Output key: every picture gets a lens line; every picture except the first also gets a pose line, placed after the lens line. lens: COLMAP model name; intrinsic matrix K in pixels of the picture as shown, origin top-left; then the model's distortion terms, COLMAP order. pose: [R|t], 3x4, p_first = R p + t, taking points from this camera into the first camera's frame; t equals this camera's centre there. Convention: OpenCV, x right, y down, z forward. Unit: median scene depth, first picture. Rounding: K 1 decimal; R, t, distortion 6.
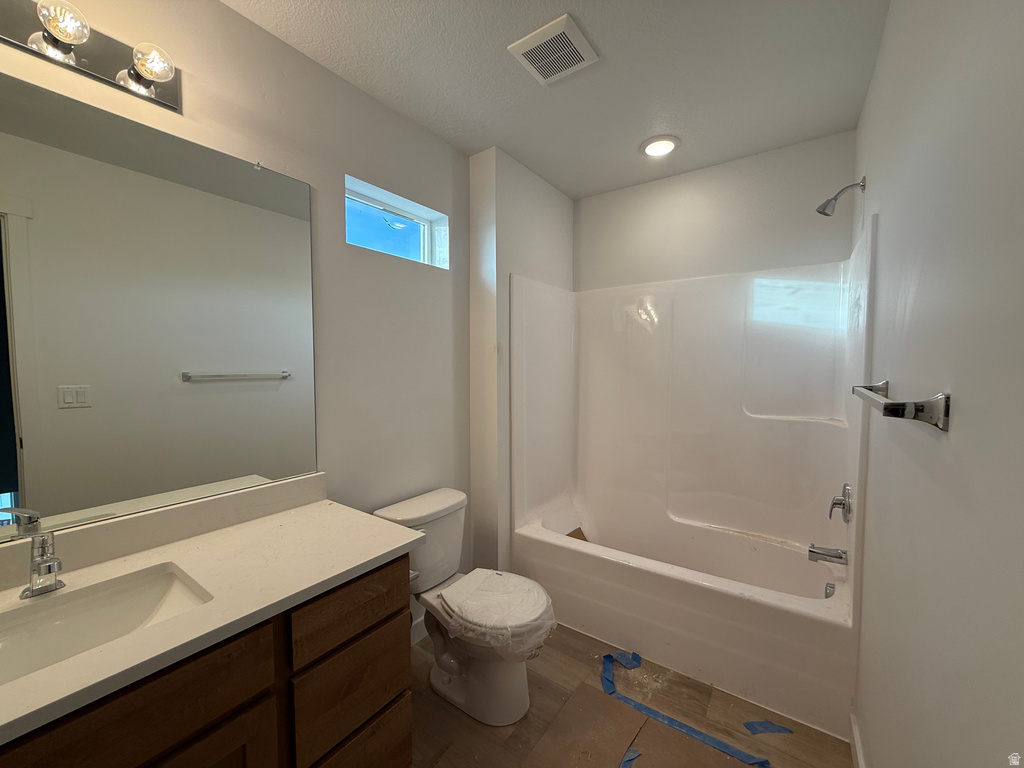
lens RADIAL K [[408.4, 0, 507.8], [0, 408.4, 384.5], [0, 0, 1]] dist [-0.001356, 0.000067]
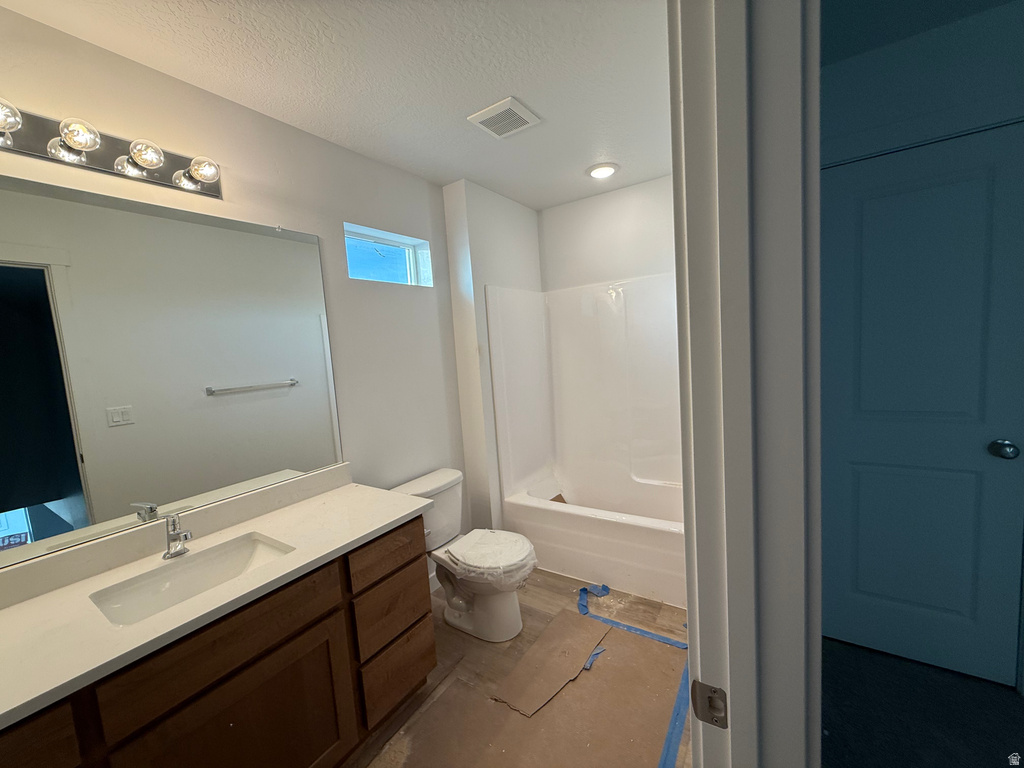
lens RADIAL K [[408.4, 0, 507.8], [0, 408.4, 384.5], [0, 0, 1]] dist [-0.001356, 0.000067]
pose [[0.997094, -0.072118, 0.024553, 0.029279], [0.070992, 0.996506, 0.044004, -0.044085], [-0.027641, -0.042133, 0.998730, -0.256660]]
